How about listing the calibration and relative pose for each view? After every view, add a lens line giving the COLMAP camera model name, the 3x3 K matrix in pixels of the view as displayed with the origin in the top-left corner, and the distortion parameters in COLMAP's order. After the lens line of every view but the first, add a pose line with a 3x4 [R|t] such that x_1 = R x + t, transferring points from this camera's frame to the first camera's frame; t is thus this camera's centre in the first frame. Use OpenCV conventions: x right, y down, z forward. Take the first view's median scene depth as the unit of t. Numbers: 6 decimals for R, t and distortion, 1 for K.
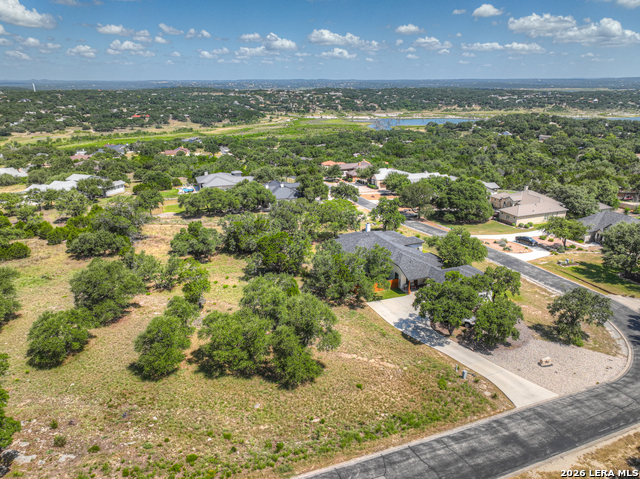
lens RADIAL K [[449.8, 0, 320.6], [0, 449.8, 239.8], [0, 0, 1]] dist [-0.006248, 0.025450]
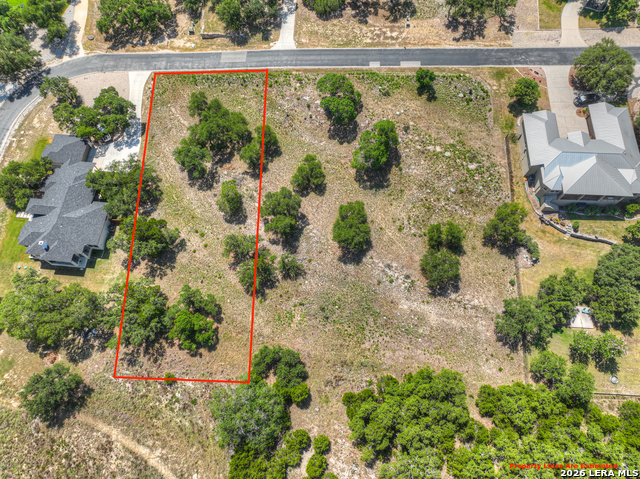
lens RADIAL K [[449.8, 0, 320.0], [0, 449.8, 238.3], [0, 0, 1]] dist [-0.006248, 0.025450]
pose [[-0.885807, -0.427939, 0.179483, -0.790246], [0.151485, 0.098926, 0.983497, -1.181096], [-0.438632, 0.898377, -0.022803, 0.933469]]
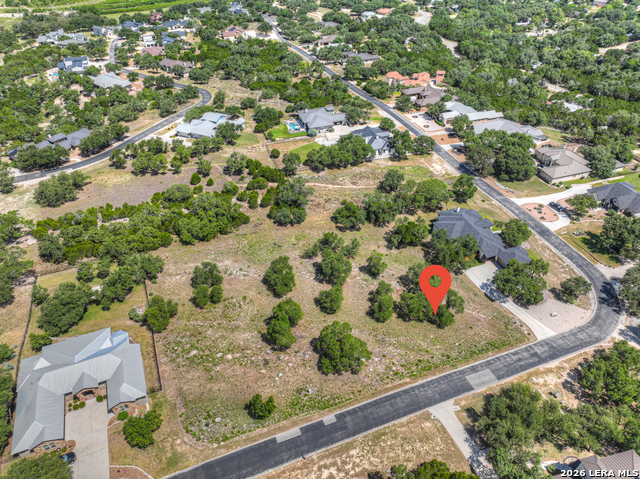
lens RADIAL K [[449.8, 0, 321.1], [0, 449.8, 240.0], [0, 0, 1]] dist [-0.006248, 0.025450]
pose [[0.999437, 0.024067, -0.023369, -0.433349], [-0.014392, 0.936890, 0.349329, -0.604732], [0.030301, -0.348796, 0.936709, -0.703751]]
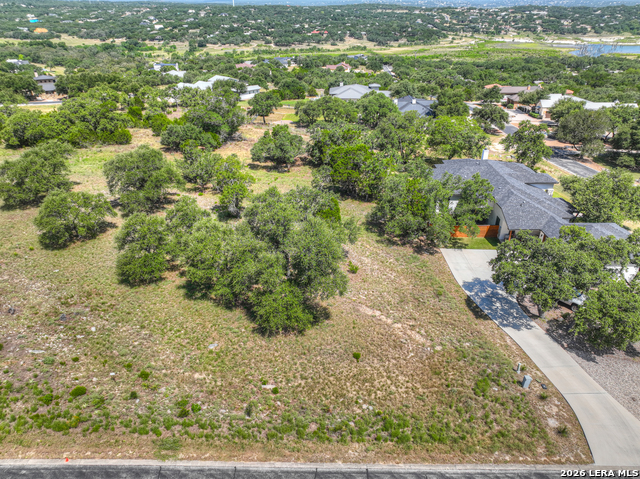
lens RADIAL K [[449.8, 0, 320.6], [0, 449.8, 240.1], [0, 0, 1]] dist [-0.006248, 0.025450]
pose [[0.927850, 0.181185, -0.325985, 0.154086], [-0.129536, 0.976209, 0.173887, 0.021508], [0.349735, -0.119114, 0.929246, 0.230599]]
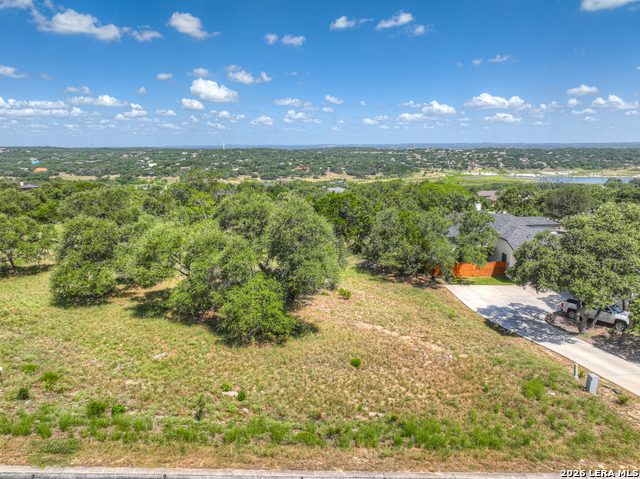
lens RADIAL K [[449.8, 0, 320.7], [0, 449.8, 241.6], [0, 0, 1]] dist [-0.006248, 0.025450]
pose [[0.941458, 0.070060, -0.329770, 0.139899], [-0.111845, 0.987677, -0.109472, 0.165745], [0.318037, 0.139947, 0.937693, 0.320509]]
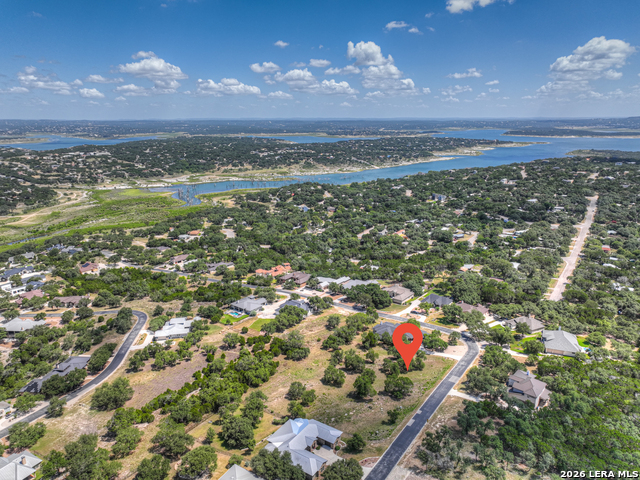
lens RADIAL K [[449.8, 0, 322.3], [0, 449.8, 238.9], [0, 0, 1]] dist [-0.006248, 0.025450]
pose [[0.853022, -0.134288, 0.504301, -2.032313], [0.173382, 0.984362, -0.031152, -0.677598], [-0.492232, 0.114010, 0.862966, -1.733377]]
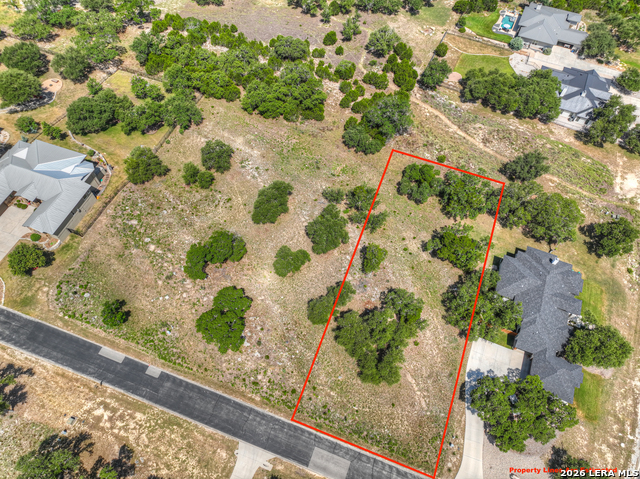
lens RADIAL K [[449.8, 0, 320.6], [0, 449.8, 240.1], [0, 0, 1]] dist [-0.006248, 0.025450]
pose [[0.706872, 0.613445, -0.352161, 0.072865], [-0.245714, 0.679817, 0.690995, -0.834279], [0.663292, -0.401914, 0.631276, -0.022322]]
